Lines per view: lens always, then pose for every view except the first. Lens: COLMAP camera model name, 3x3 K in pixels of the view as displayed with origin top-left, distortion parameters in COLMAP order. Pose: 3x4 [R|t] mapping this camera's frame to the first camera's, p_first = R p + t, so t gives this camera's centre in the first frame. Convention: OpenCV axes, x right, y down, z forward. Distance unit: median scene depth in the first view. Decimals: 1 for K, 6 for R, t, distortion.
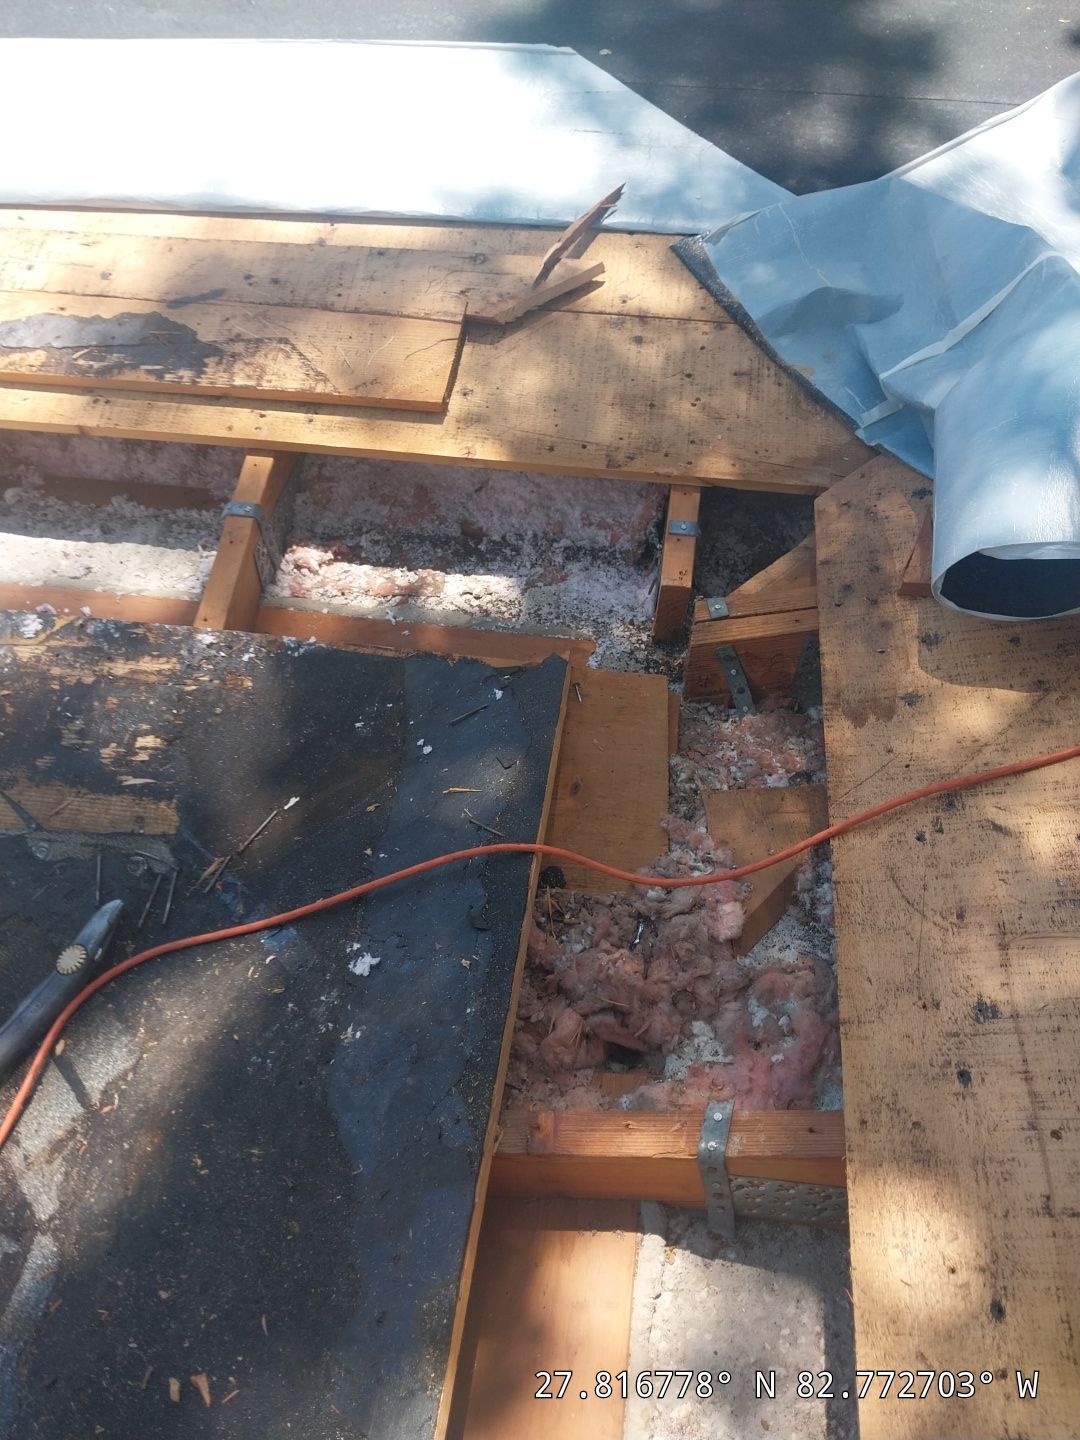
lens RADIAL K [[1114.4, 0, 540.0], [0, 1114.4, 720.0], [0, 0, 1]] dist [-0.005827, -0.000001]
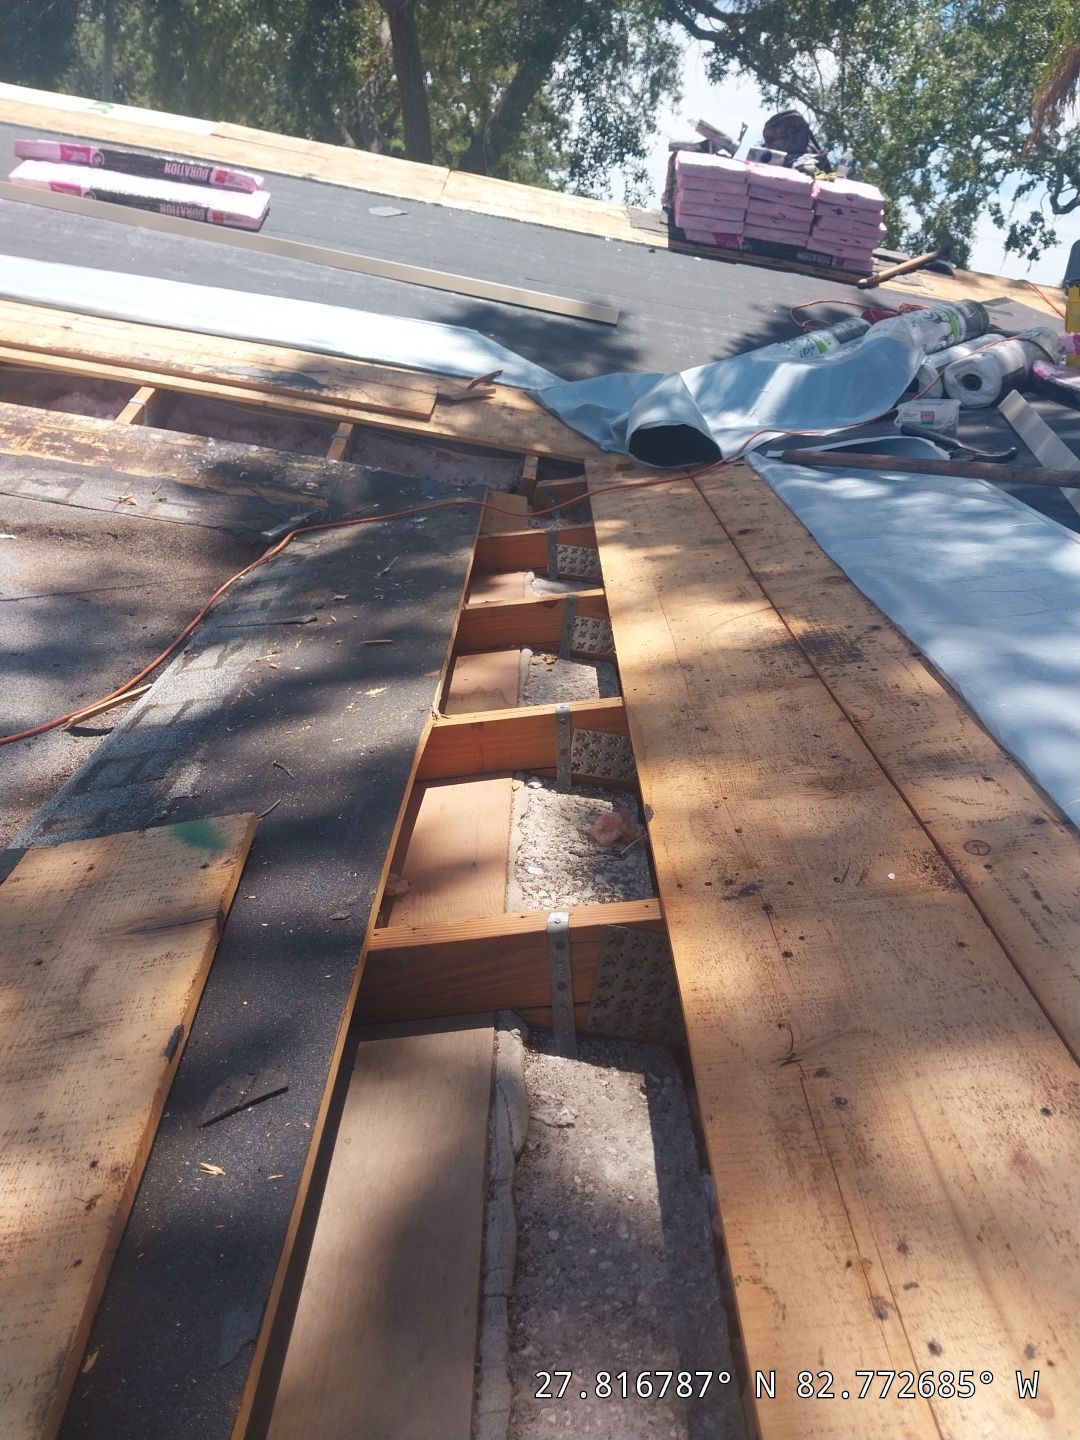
lens RADIAL K [[1114.4, 0, 540.0], [0, 1114.4, 720.0], [0, 0, 1]] dist [-0.005827, -0.000001]
pose [[0.973446, 0.105502, 0.203154, -0.260925], [-0.015979, 0.916616, -0.399449, 1.190381], [-0.228356, 0.385596, 0.893963, -0.861689]]
